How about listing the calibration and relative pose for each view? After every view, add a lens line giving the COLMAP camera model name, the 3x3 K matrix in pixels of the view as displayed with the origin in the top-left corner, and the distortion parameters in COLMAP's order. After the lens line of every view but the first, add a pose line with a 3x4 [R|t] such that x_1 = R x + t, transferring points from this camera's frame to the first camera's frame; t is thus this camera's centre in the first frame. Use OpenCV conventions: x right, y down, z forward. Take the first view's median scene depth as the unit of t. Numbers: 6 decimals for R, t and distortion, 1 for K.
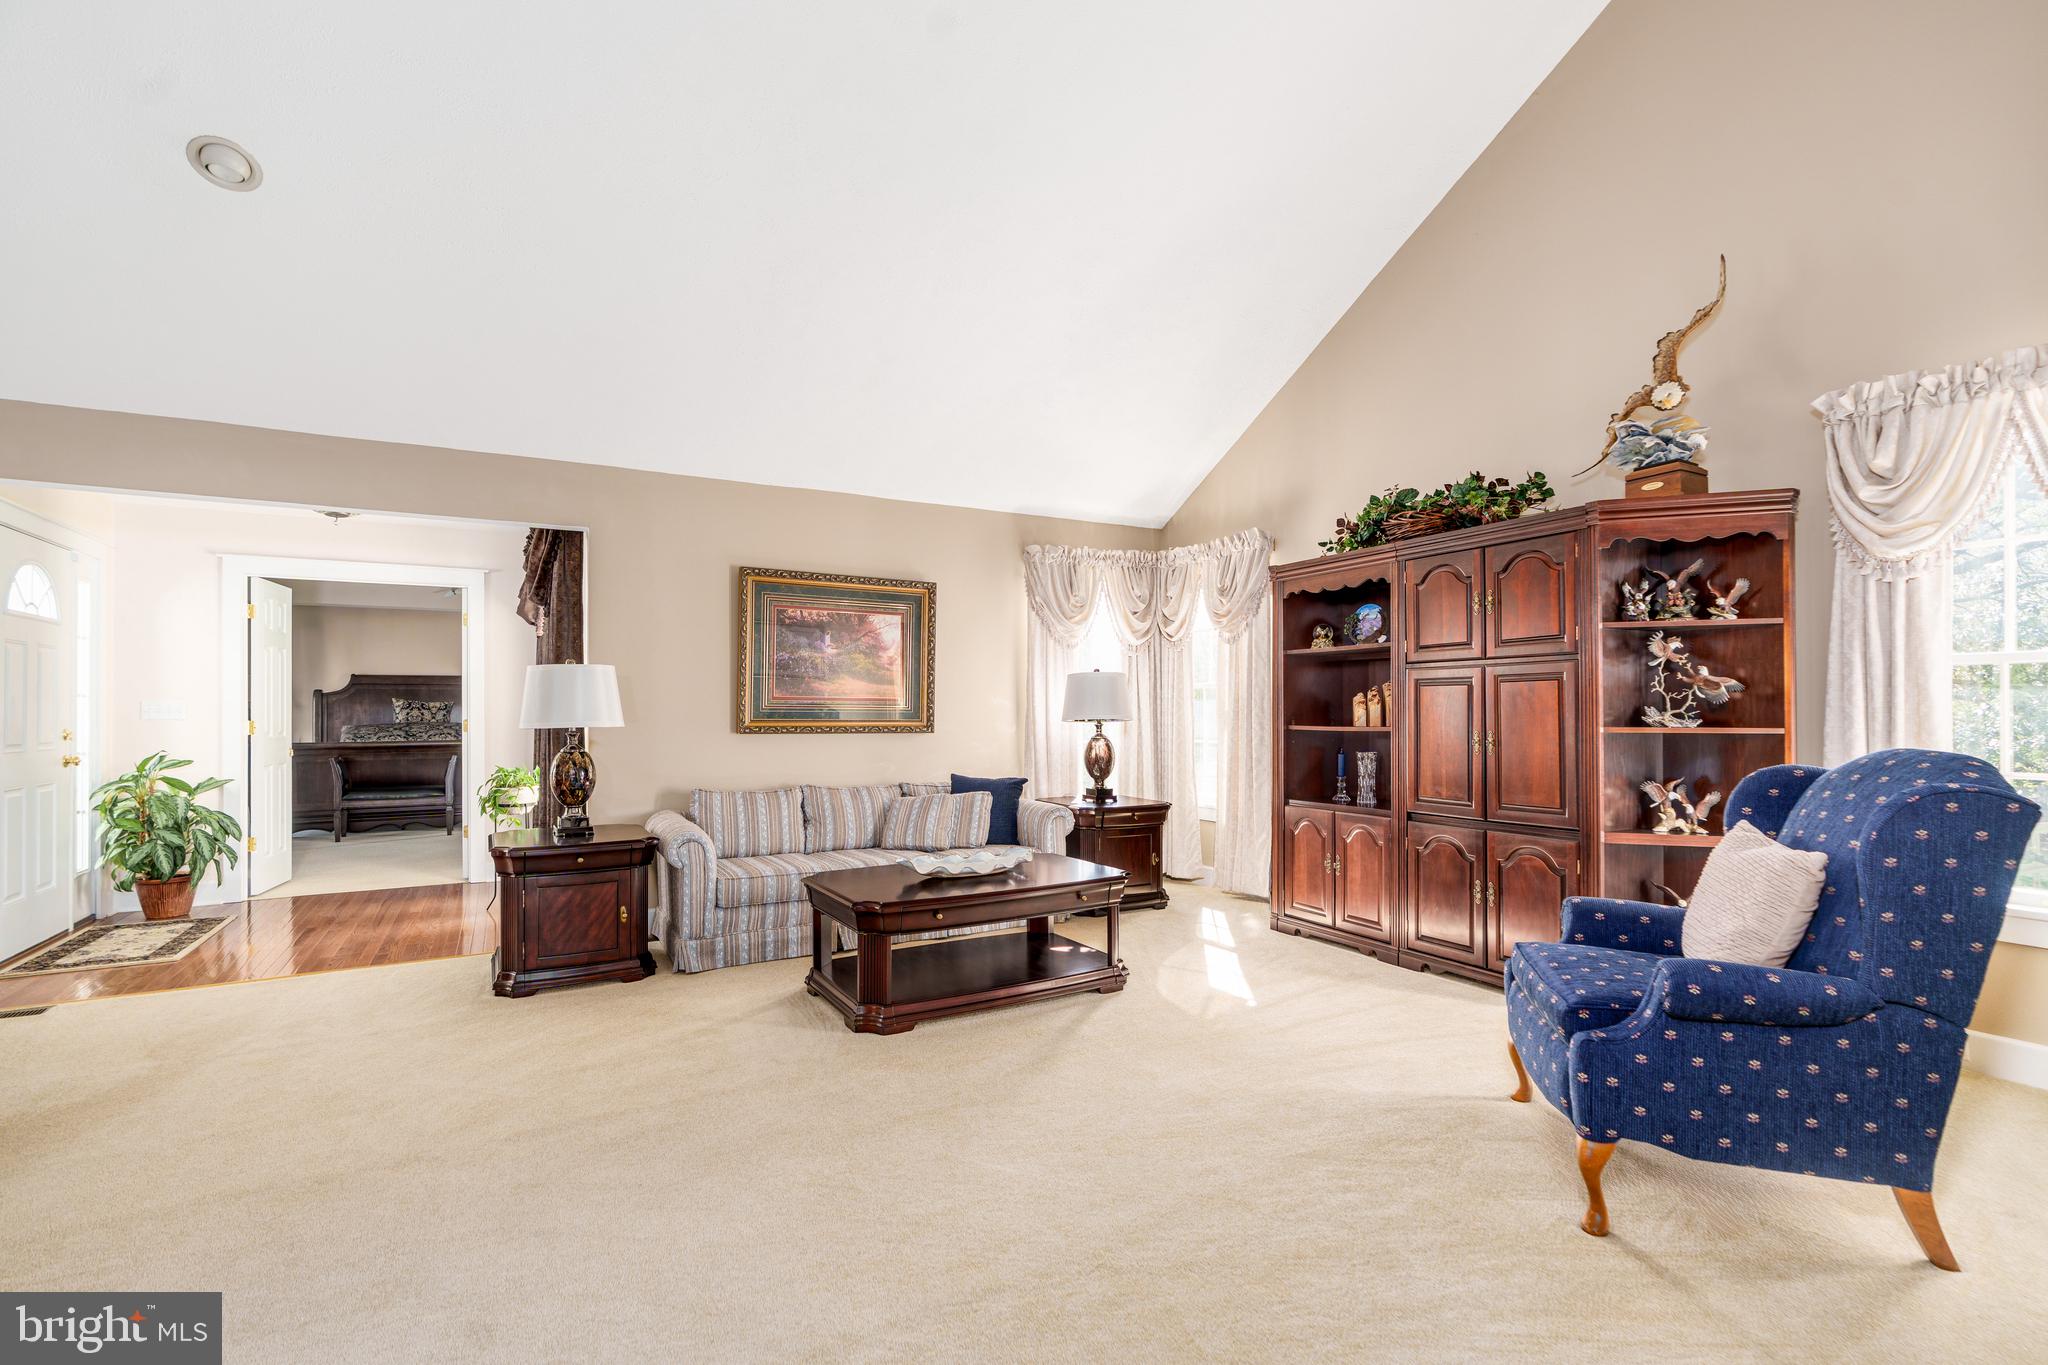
lens RADIAL K [[917.6, 0, 1019.2], [0, 917.6, 702.5], [0, 0, 1]] dist [-0.005697, 0.002221]
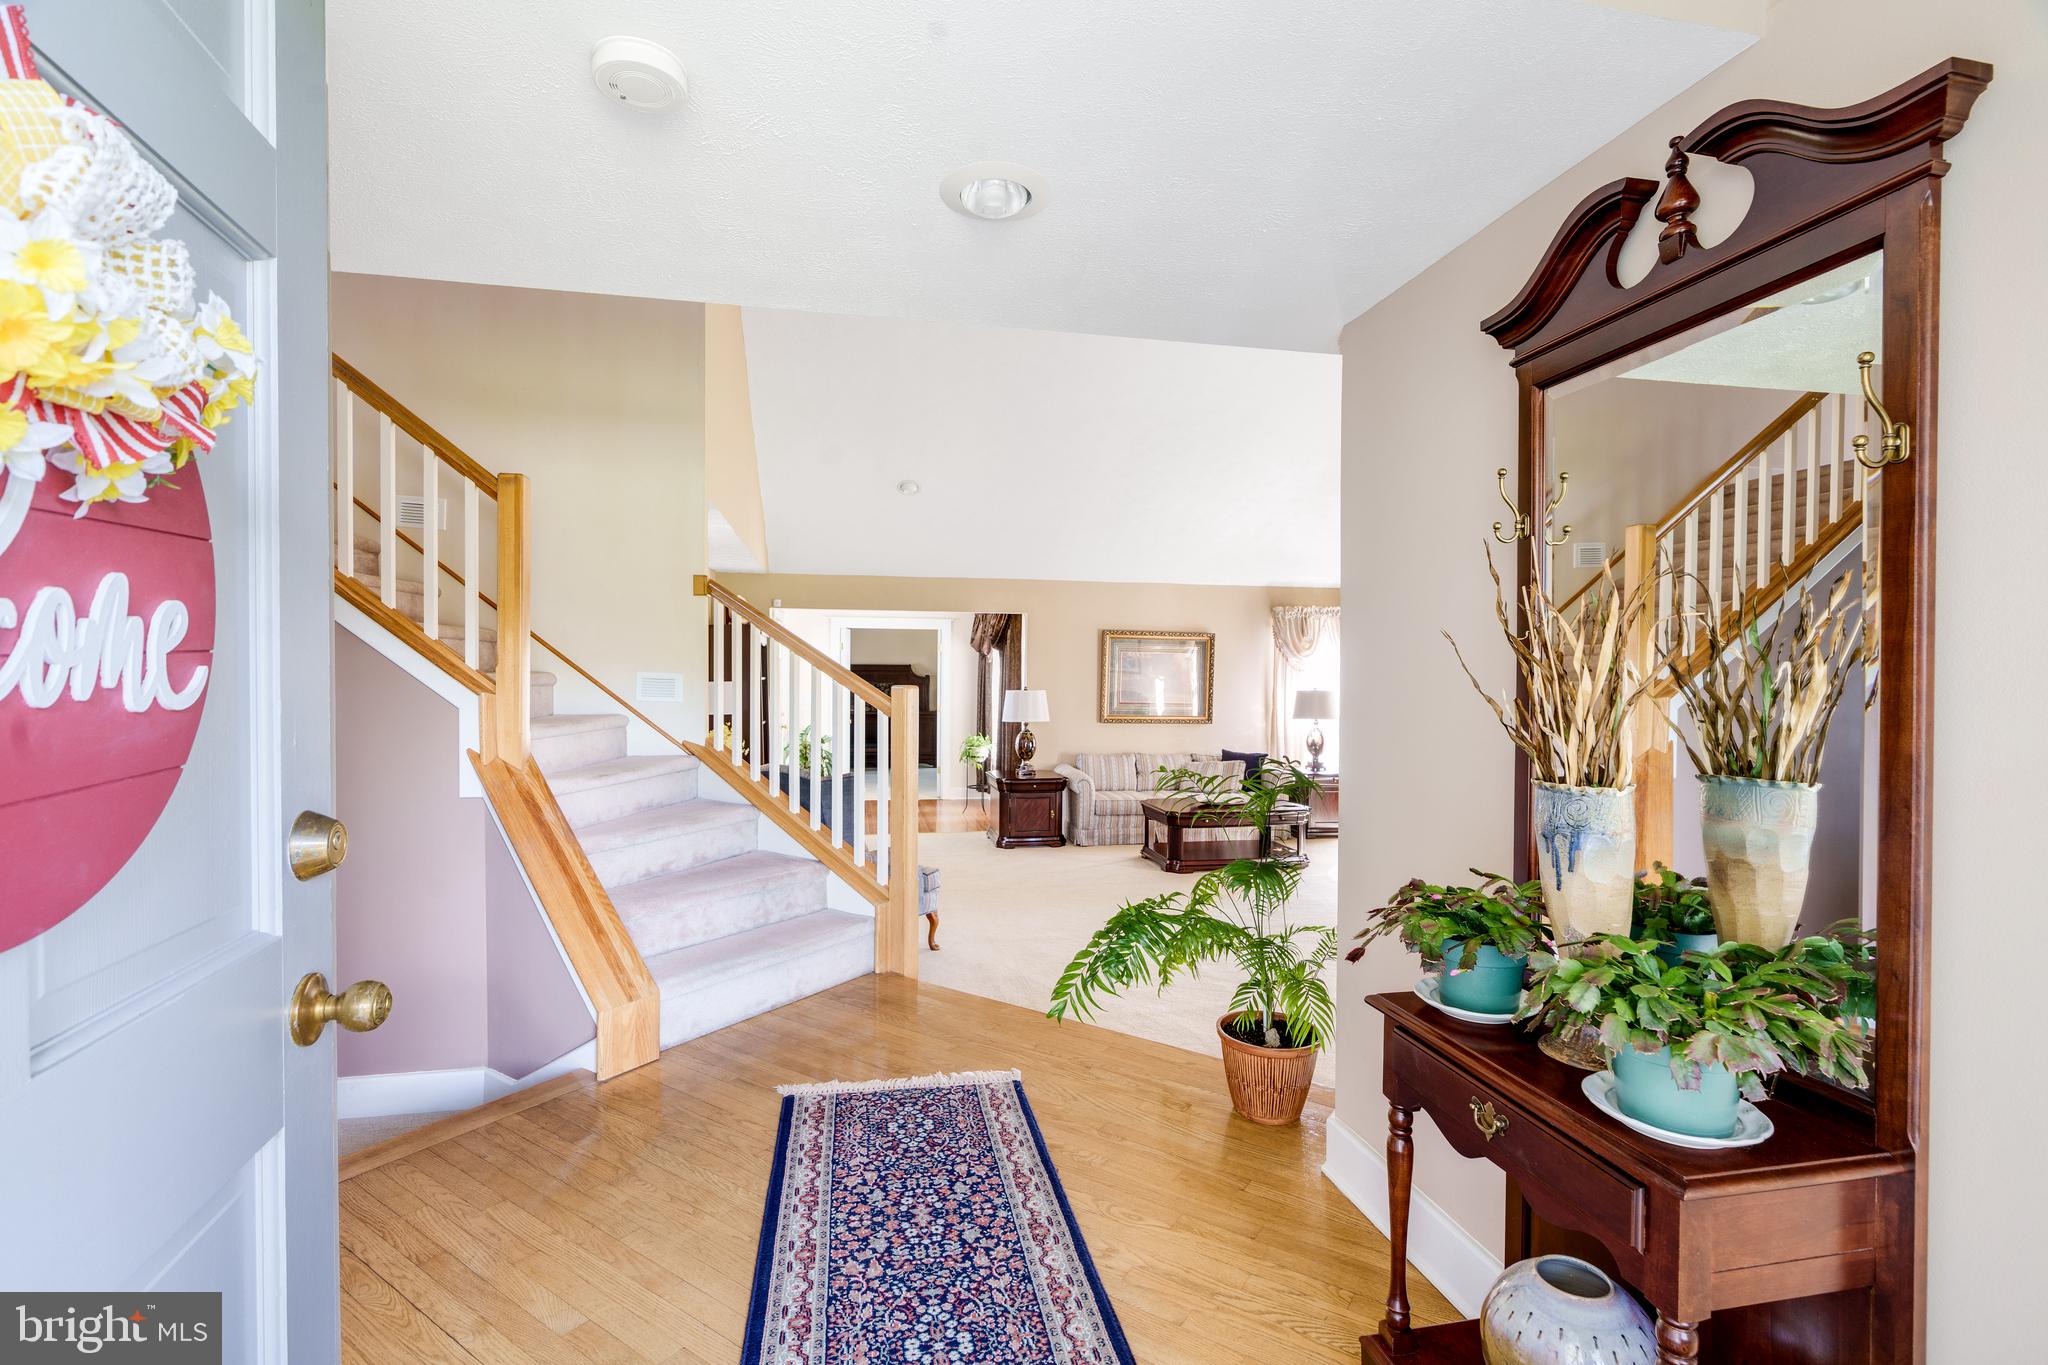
lens RADIAL K [[917.6, 0, 1029.6], [0, 917.6, 684.5], [0, 0, 1]] dist [-0.005697, 0.002221]
pose [[0.949939, 0.015895, -0.312030, 0.127386], [-0.008273, 0.999635, 0.025736, -0.091423], [0.312325, -0.021866, 0.949724, -0.793618]]
